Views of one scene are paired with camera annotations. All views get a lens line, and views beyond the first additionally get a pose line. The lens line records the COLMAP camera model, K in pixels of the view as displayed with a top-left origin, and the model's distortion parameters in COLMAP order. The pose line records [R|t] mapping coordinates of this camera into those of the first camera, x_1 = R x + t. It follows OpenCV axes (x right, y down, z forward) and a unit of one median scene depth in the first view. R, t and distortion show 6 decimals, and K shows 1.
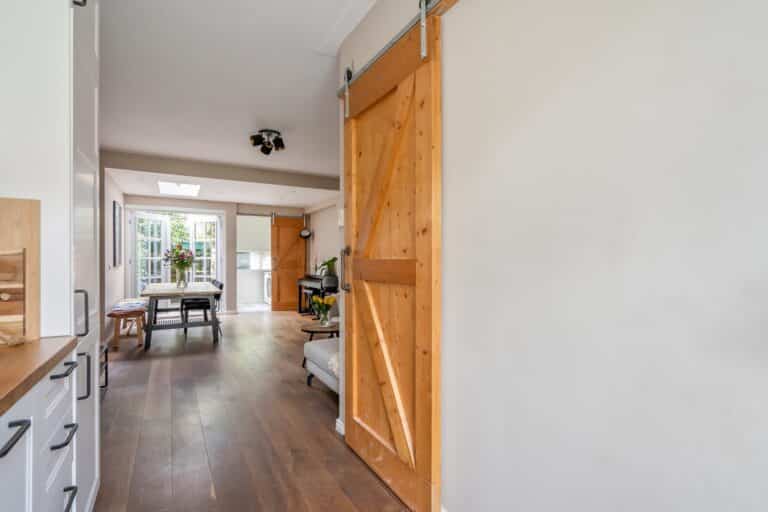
lens RADIAL K [[361.8, 0, 370.2], [0, 361.8, 259.6], [0, 0, 1]] dist [-0.002315, 0.000472]
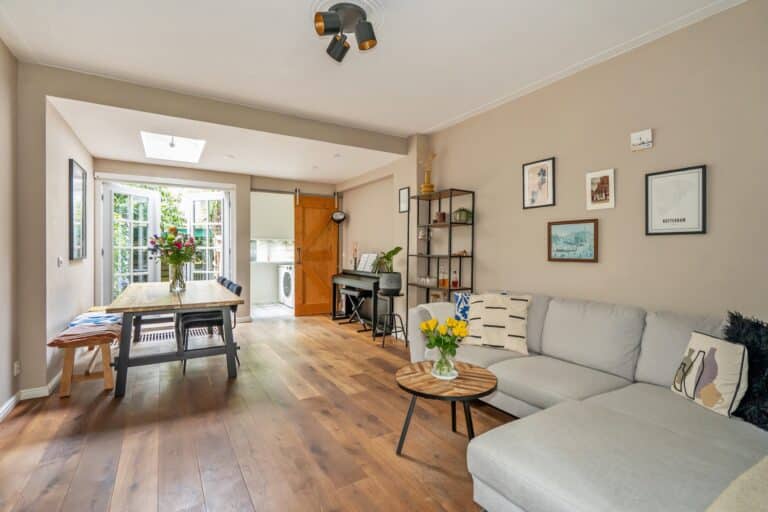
lens RADIAL K [[361.8, 0, 383.4], [0, 361.8, 249.7], [0, 0, 1]] dist [-0.002315, 0.000472]
pose [[0.998958, 0.000866, 0.045630, -0.127594], [-0.000839, 0.999999, -0.000602, -0.000361], [-0.045630, 0.000563, 0.998958, 0.235403]]
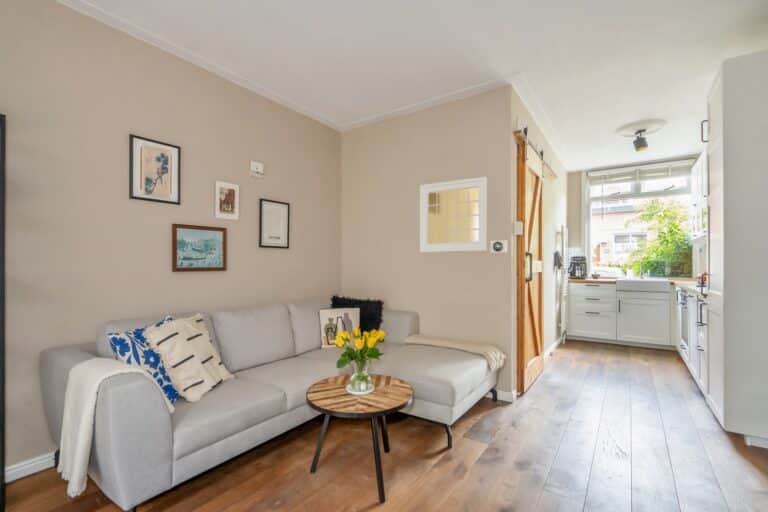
lens RADIAL K [[361.8, 0, 386.4], [0, 361.8, 262.4], [0, 0, 1]] dist [-0.002315, 0.000472]
pose [[-0.449177, 0.004478, 0.893432, -0.308061], [0.001415, 0.999990, -0.004301, 0.005569], [-0.893442, -0.000668, -0.449179, 0.610481]]
